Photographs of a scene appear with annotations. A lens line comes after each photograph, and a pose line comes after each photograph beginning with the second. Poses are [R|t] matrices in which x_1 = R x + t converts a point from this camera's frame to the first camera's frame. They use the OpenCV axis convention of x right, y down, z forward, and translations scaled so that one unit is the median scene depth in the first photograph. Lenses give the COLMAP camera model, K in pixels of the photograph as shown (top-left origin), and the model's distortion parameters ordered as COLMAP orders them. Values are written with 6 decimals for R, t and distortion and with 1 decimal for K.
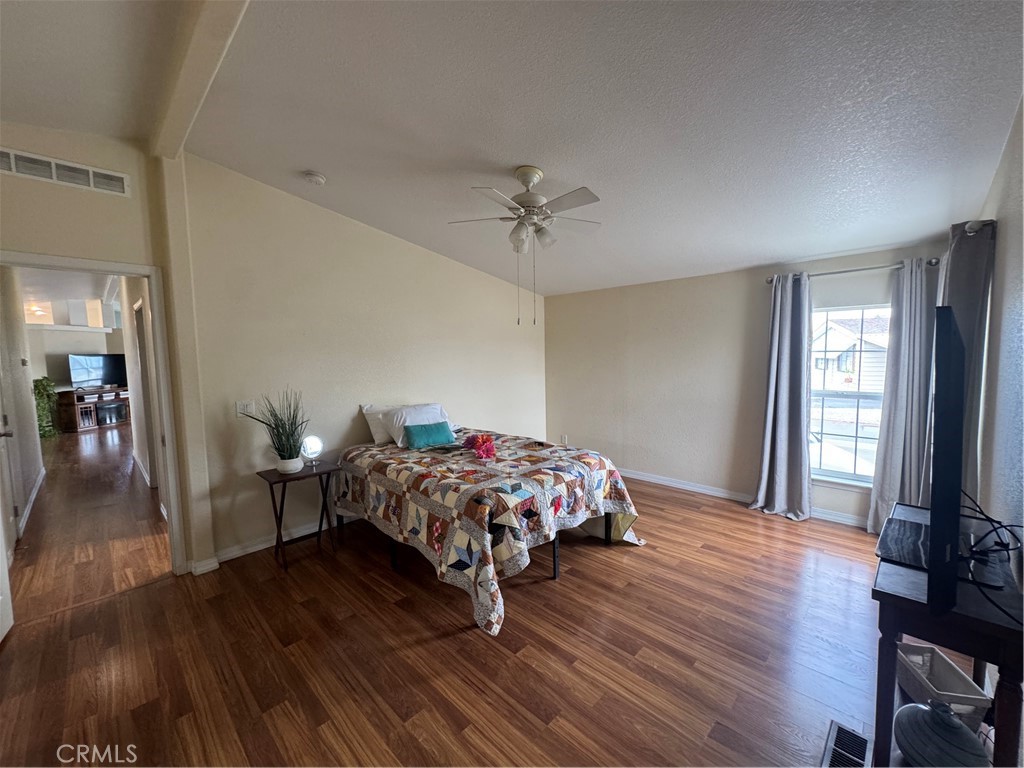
lens RADIAL K [[410.3, 0, 511.7], [0, 410.3, 385.5], [0, 0, 1]] dist [-0.003309, 0.000673]
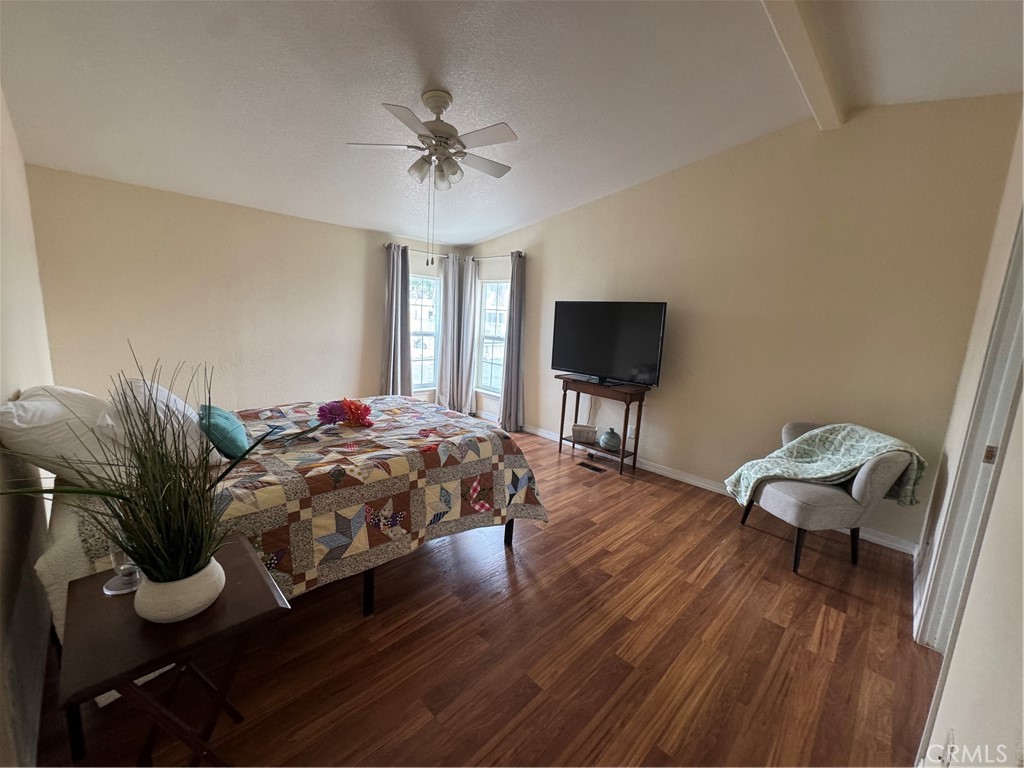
lens RADIAL K [[410.3, 0, 512.2], [0, 410.3, 386.7], [0, 0, 1]] dist [-0.003309, 0.000673]
pose [[0.003587, -0.152685, 0.988268, -0.990124], [0.019360, 0.988100, 0.152589, -0.013273], [-0.999806, 0.018586, 0.006500, 0.854502]]
